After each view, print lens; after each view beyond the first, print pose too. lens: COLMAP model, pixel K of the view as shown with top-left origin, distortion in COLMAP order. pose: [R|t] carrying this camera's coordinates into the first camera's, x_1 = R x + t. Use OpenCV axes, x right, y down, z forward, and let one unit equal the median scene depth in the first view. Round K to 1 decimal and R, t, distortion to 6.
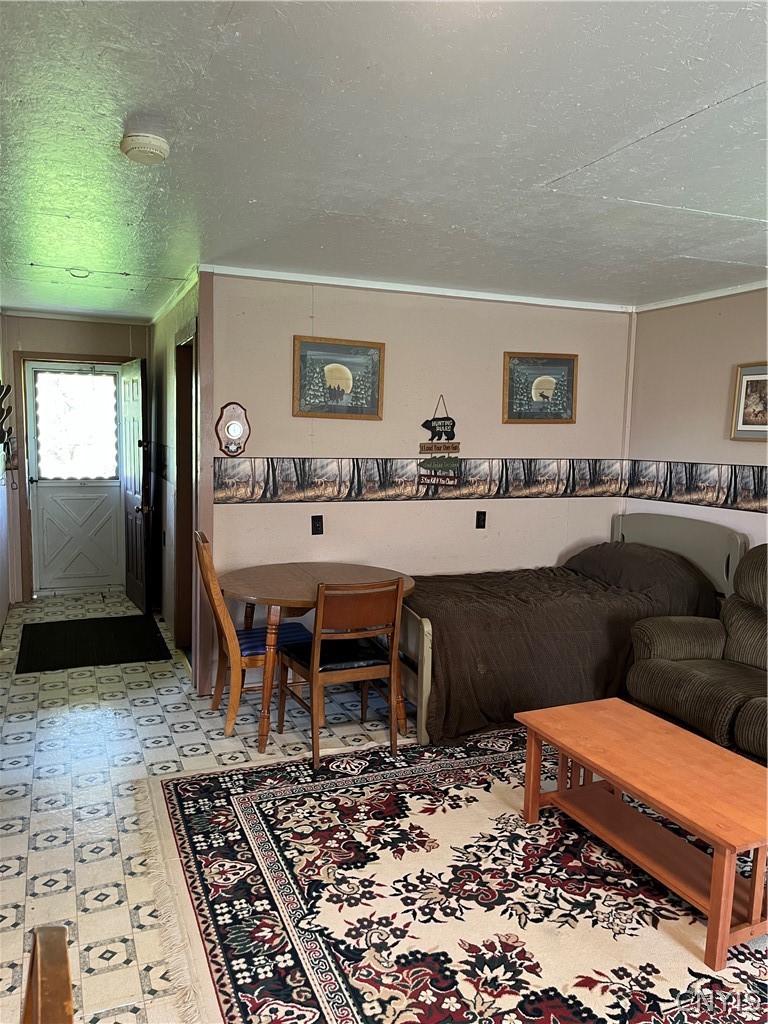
lens RADIAL K [[769.9, 0, 387.1], [0, 769.9, 520.9], [0, 0, 1]] dist [0.070782, -0.098580]
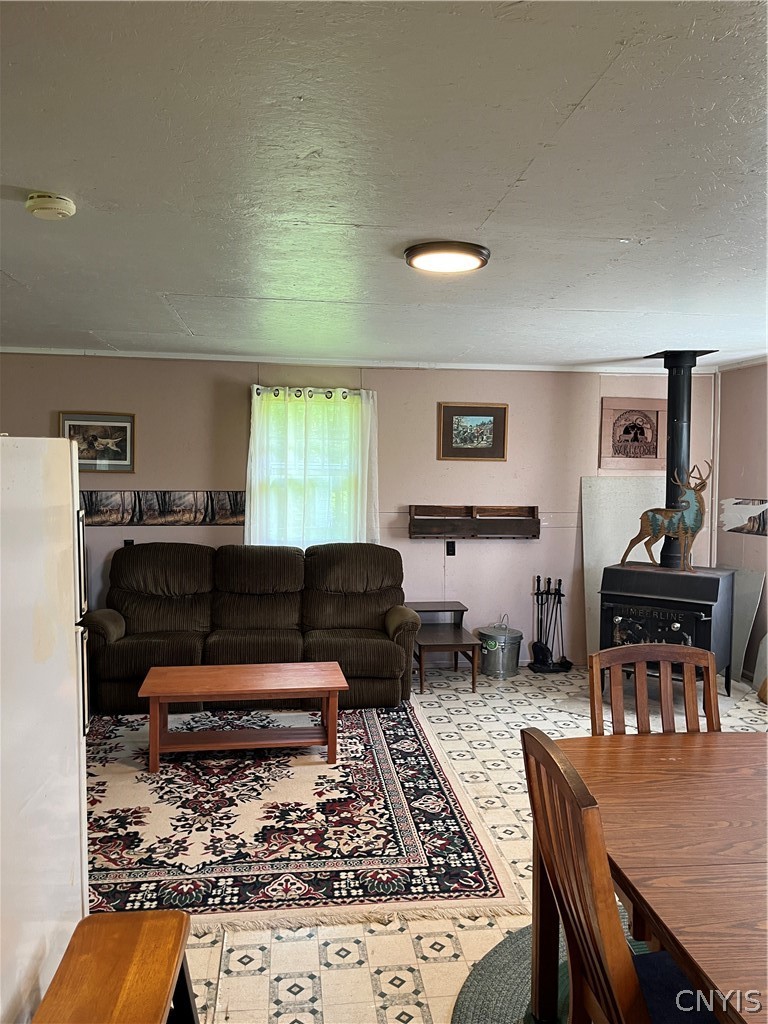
lens RADIAL K [[769.9, 0, 385.4], [0, 769.9, 520.6], [0, 0, 1]] dist [0.070782, -0.098580]
pose [[0.267462, -0.080368, 0.960211, -0.935229], [0.105373, 0.992979, 0.053759, -0.055940], [-0.957790, 0.086802, 0.274052, 0.251183]]
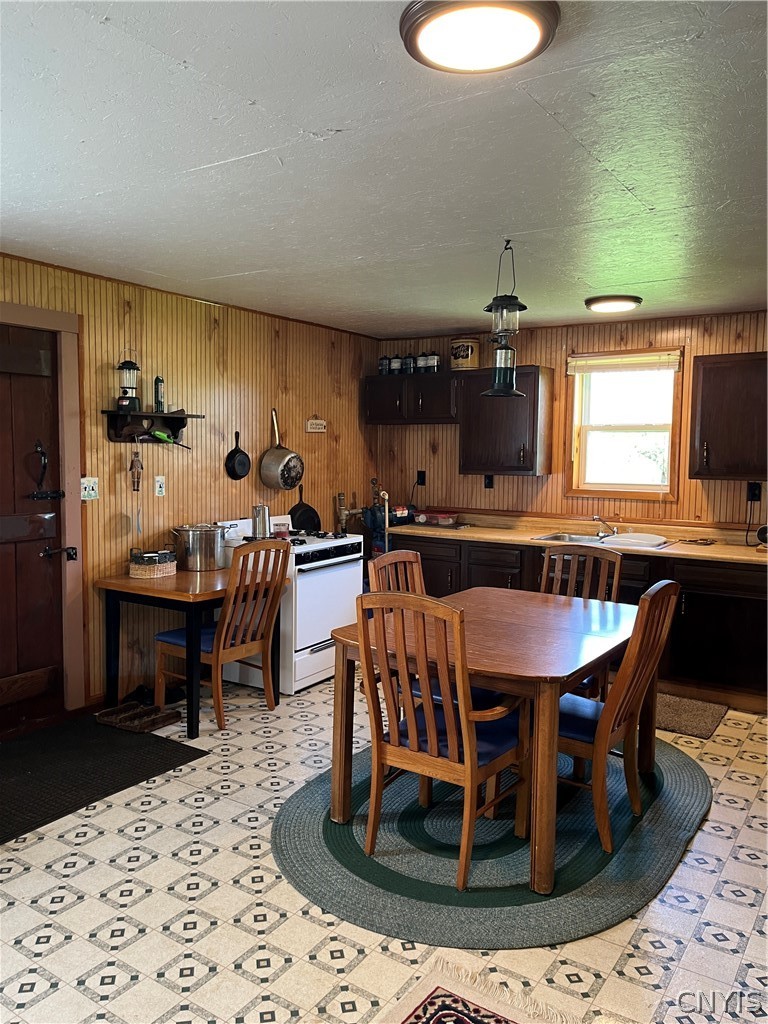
lens RADIAL K [[769.9, 0, 373.3], [0, 769.9, 520.9], [0, 0, 1]] dist [0.070782, -0.098580]
pose [[-0.836052, 0.020632, -0.548263, 0.402159], [-0.095921, 0.978405, 0.183091, -0.086334], [0.540201, 0.205664, -0.816018, 0.875802]]
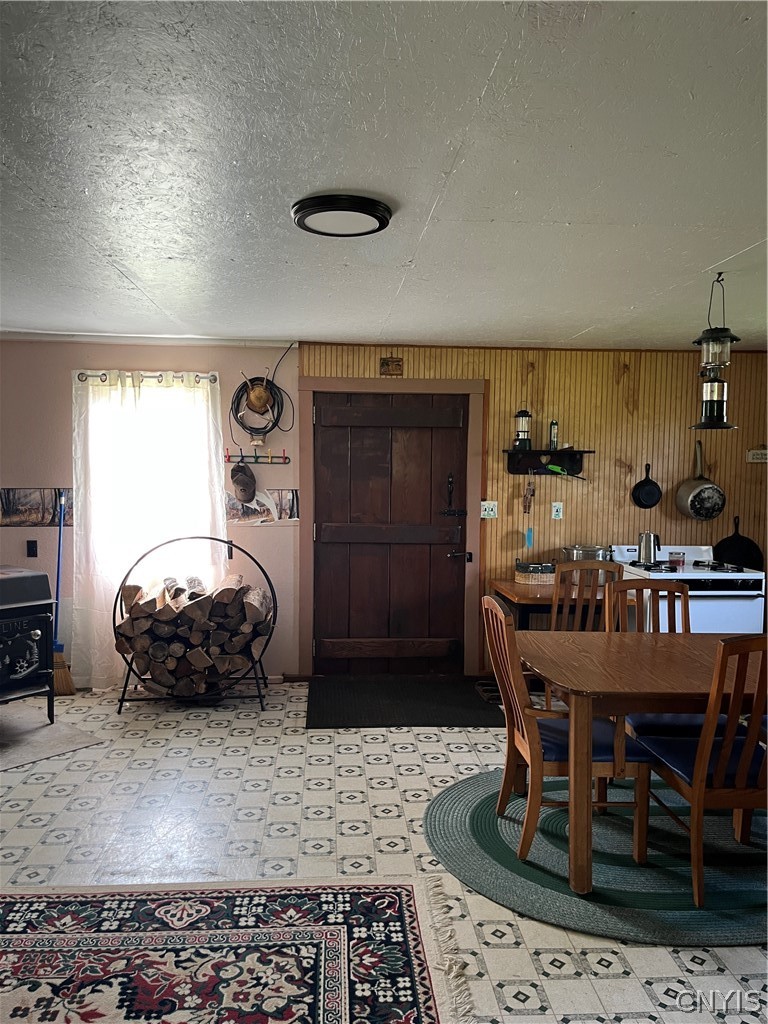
lens RADIAL K [[769.9, 0, 371.6], [0, 769.9, 516.1], [0, 0, 1]] dist [0.070782, -0.098580]
pose [[-0.942648, -0.053417, 0.329486, -0.276323], [0.008566, 0.982915, 0.183859, -0.160717], [-0.333678, 0.176137, -0.926086, 1.229587]]
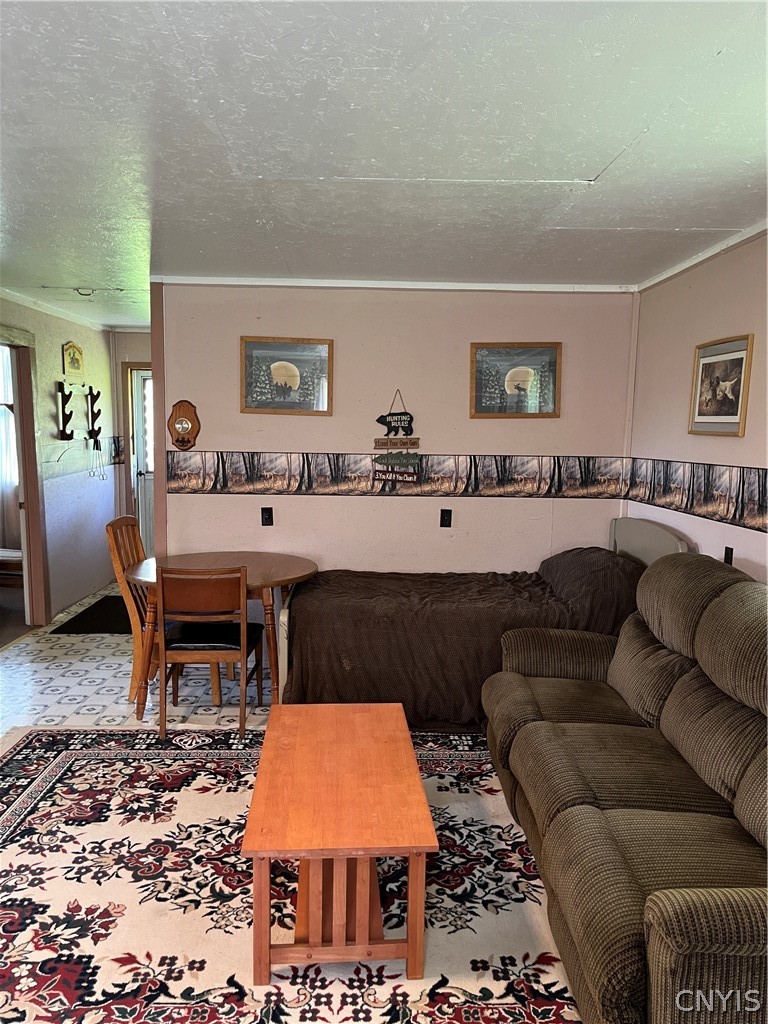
lens RADIAL K [[769.9, 0, 390.0], [0, 769.9, 523.0], [0, 0, 1]] dist [0.070782, -0.098580]
pose [[0.934950, 0.036720, -0.352874, 0.664372], [-0.037325, 0.999290, 0.005093, 0.003968], [0.352811, 0.008409, 0.935657, 0.121261]]
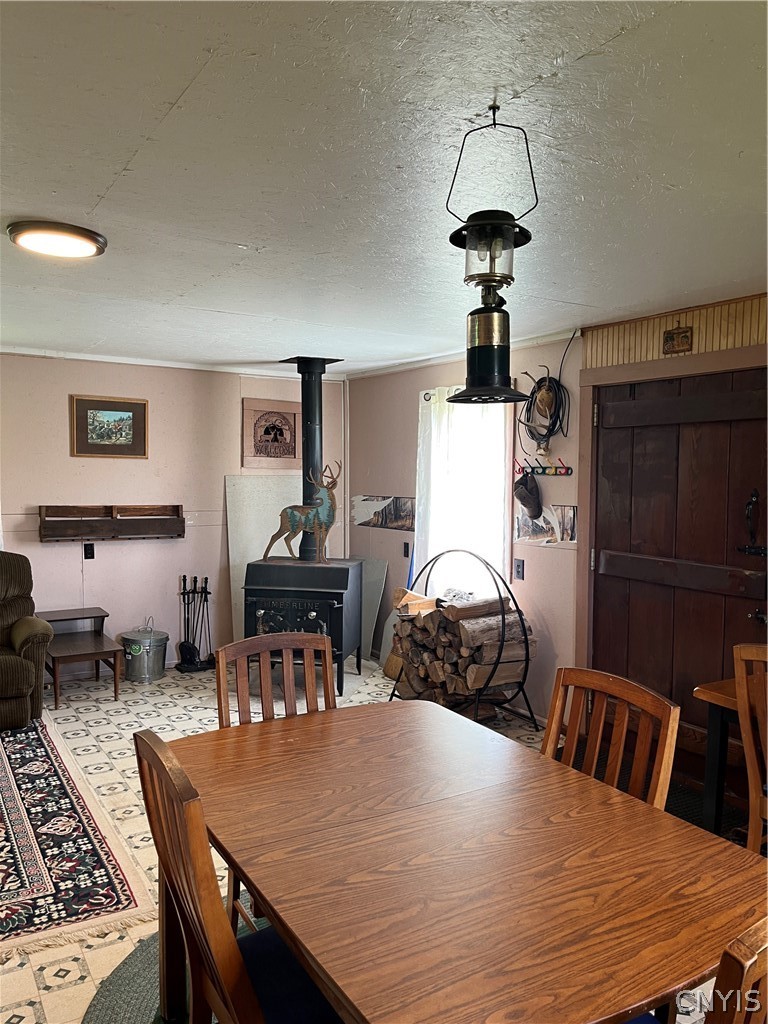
lens RADIAL K [[769.9, 0, 377.9], [0, 769.9, 521.9], [0, 0, 1]] dist [0.070782, -0.098580]
pose [[-0.153748, -0.085271, 0.984424, -0.938046], [0.096430, 0.990219, 0.100834, -0.051906], [-0.983393, 0.110431, -0.144022, 0.214827]]
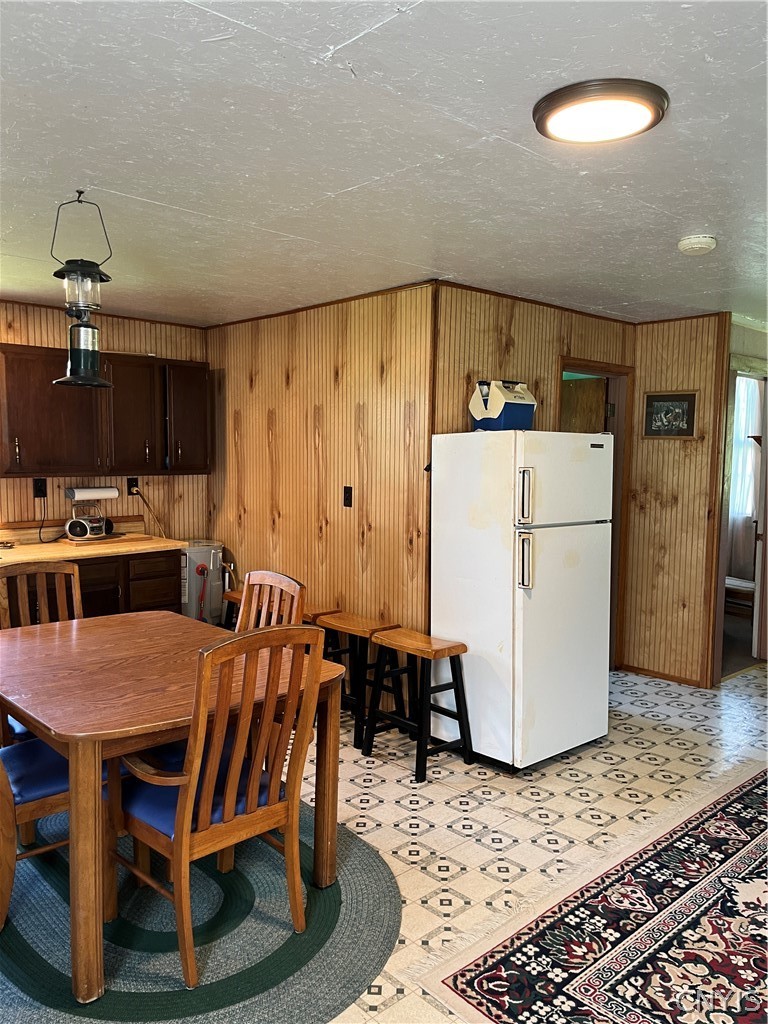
lens RADIAL K [[769.9, 0, 386.4], [0, 769.9, 520.7], [0, 0, 1]] dist [0.070782, -0.098580]
pose [[0.347861, 0.071455, -0.934819, 0.607233], [-0.116107, 0.992699, 0.032674, 0.008741], [0.930329, 0.097173, 0.353617, 0.058258]]
